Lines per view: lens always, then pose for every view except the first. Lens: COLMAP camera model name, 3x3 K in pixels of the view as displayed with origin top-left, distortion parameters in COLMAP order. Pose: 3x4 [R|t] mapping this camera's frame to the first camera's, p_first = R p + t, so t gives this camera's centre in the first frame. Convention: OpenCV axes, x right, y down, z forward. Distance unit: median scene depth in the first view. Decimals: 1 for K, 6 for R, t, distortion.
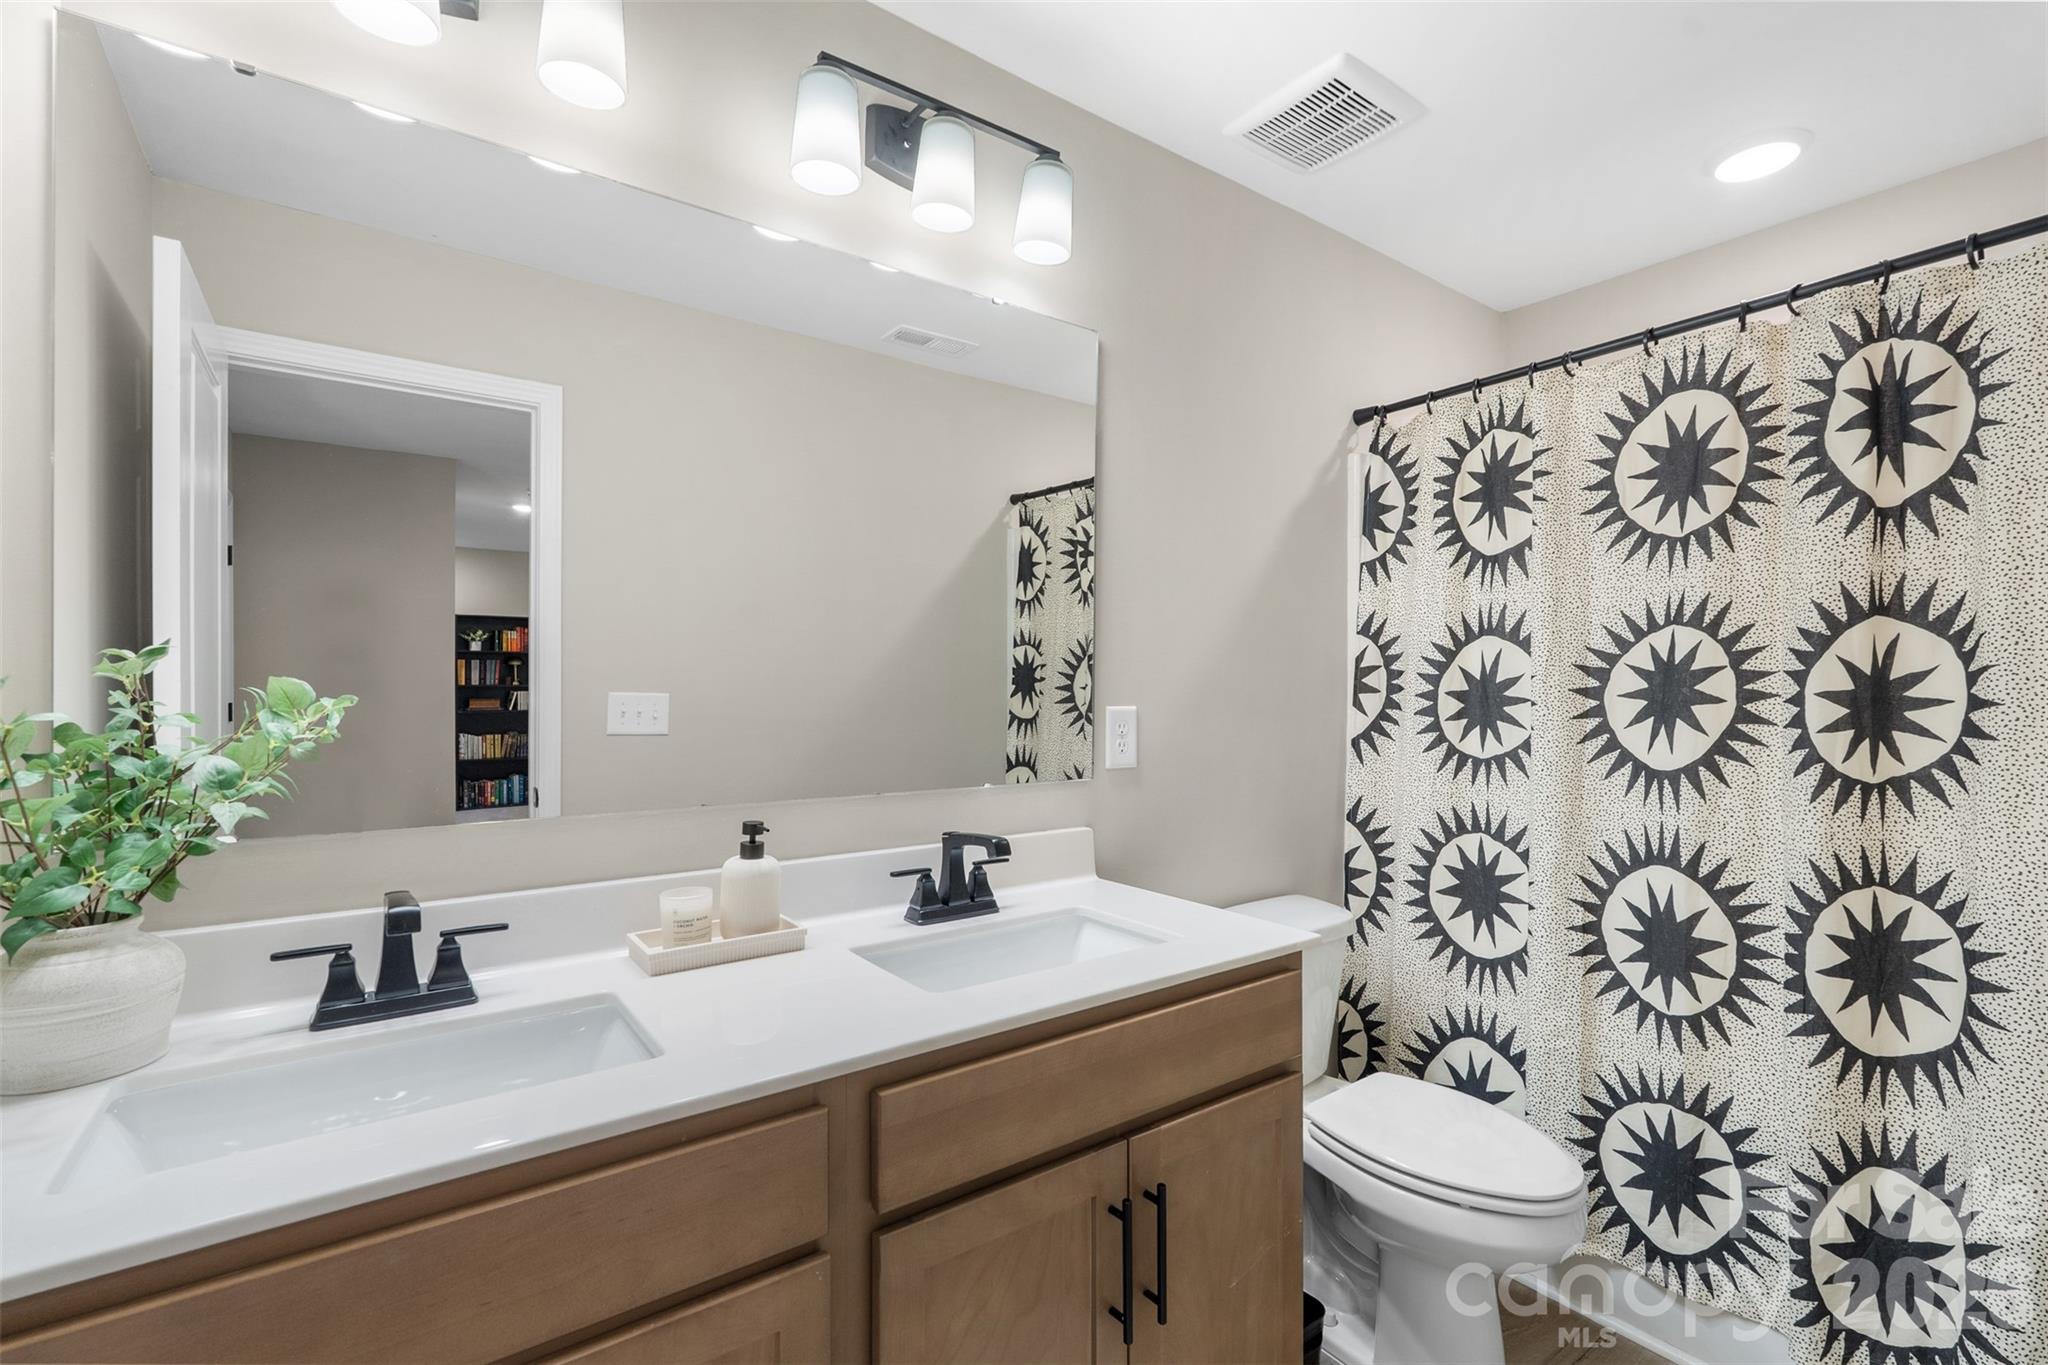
lens RADIAL K [[905.0, 0, 1026.2], [0, 905.0, 685.2], [0, 0, 1]] dist [-0.002524, -0.000793]
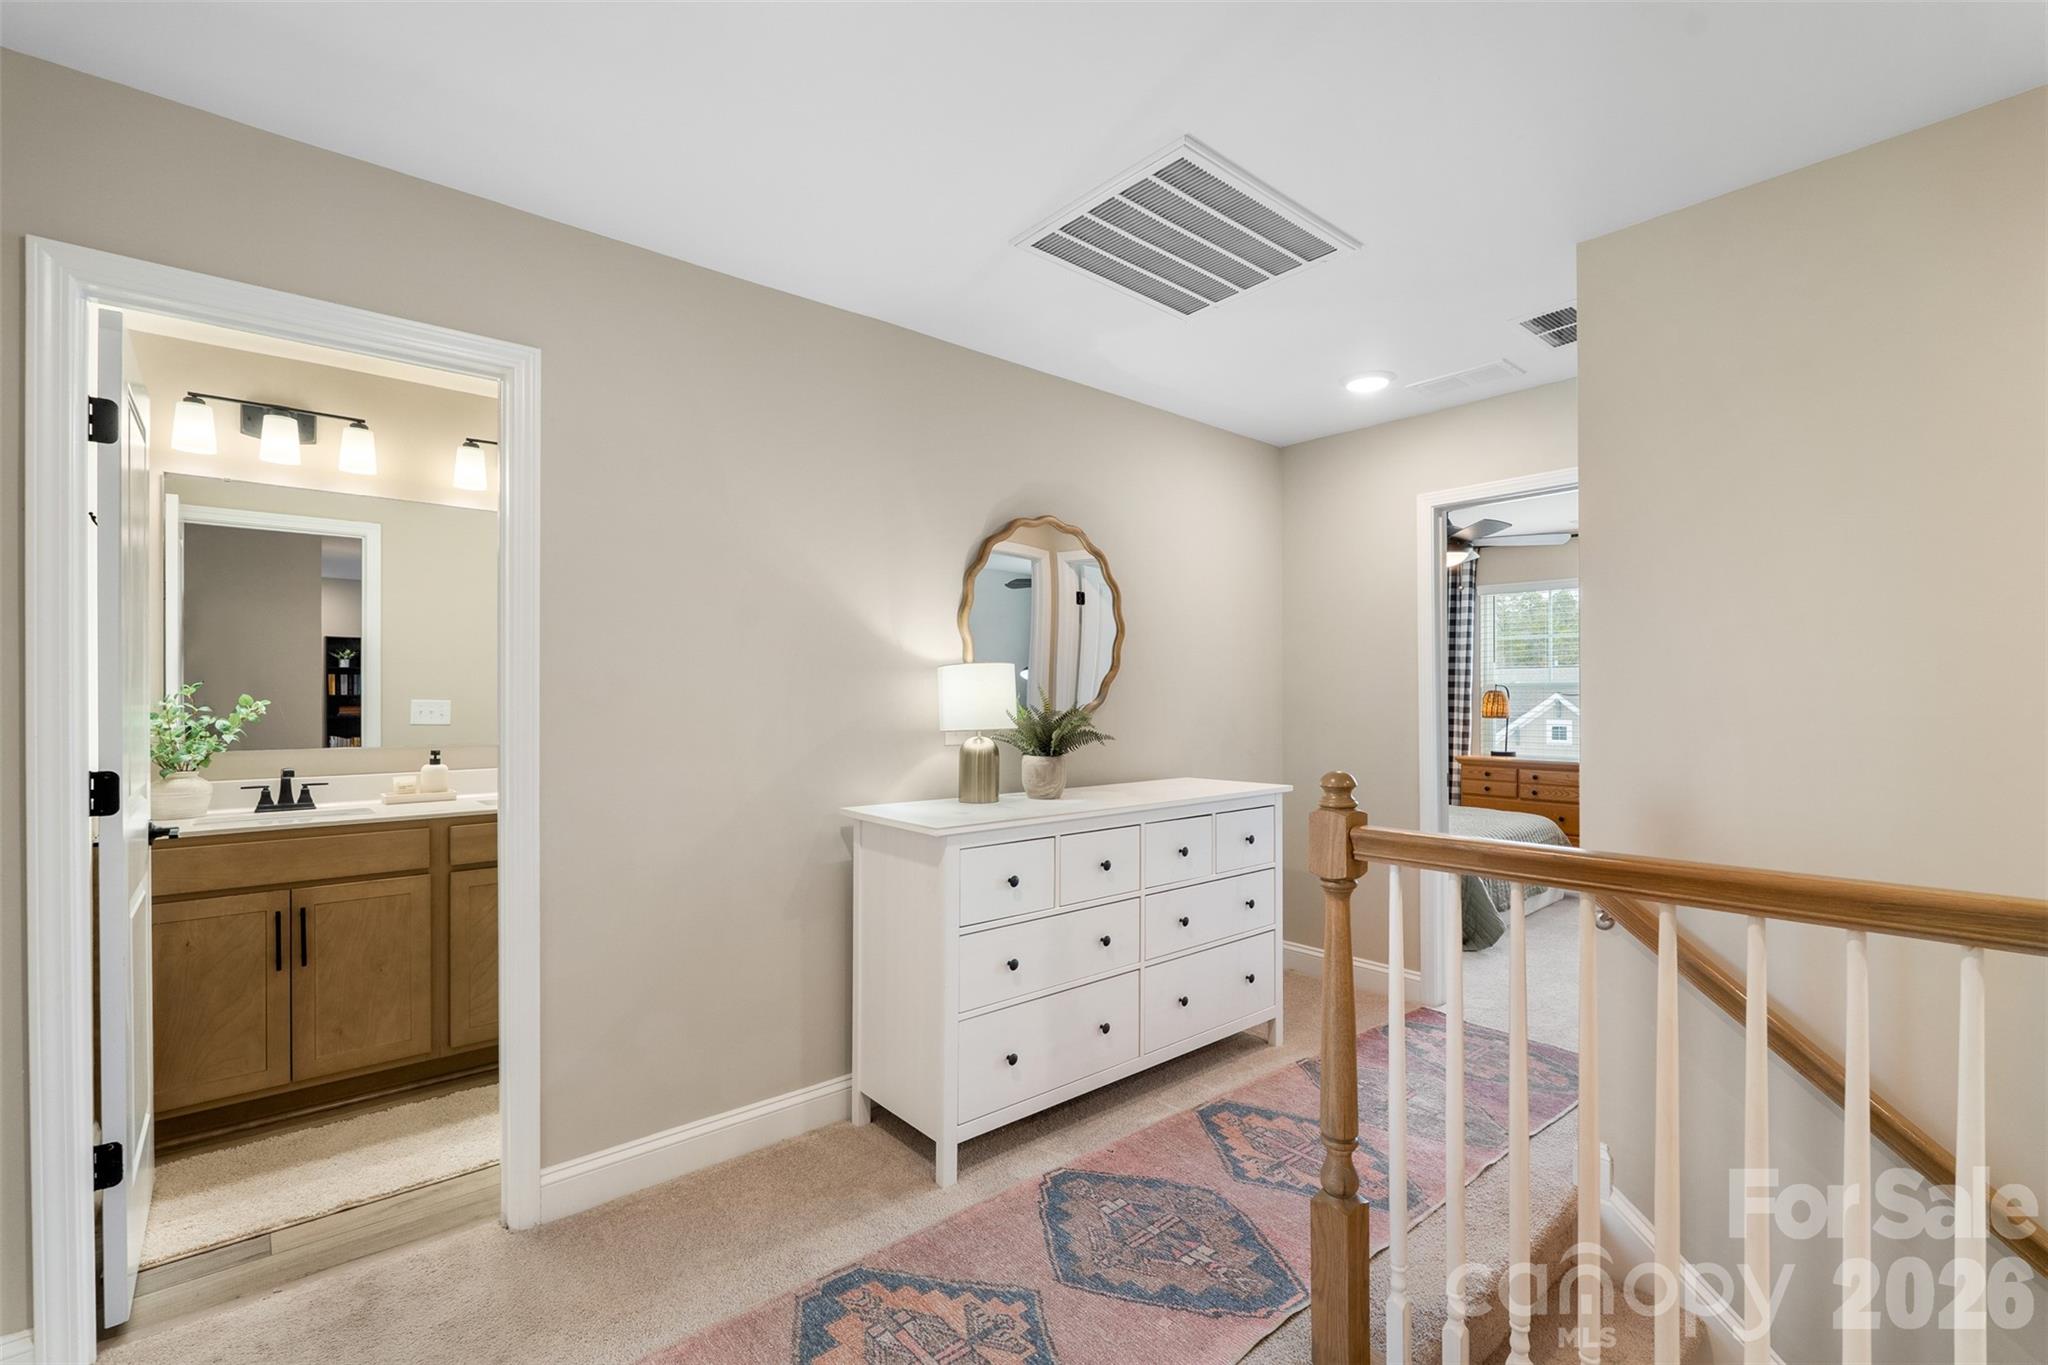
lens RADIAL K [[905.0, 0, 1028.1], [0, 905.0, 694.0], [0, 0, 1]] dist [-0.002524, -0.000793]
pose [[0.995881, -0.003885, 0.090584, 1.392117], [0.003722, 0.999991, 0.001961, -0.005697], [-0.090591, -0.001616, 0.995887, -2.068025]]
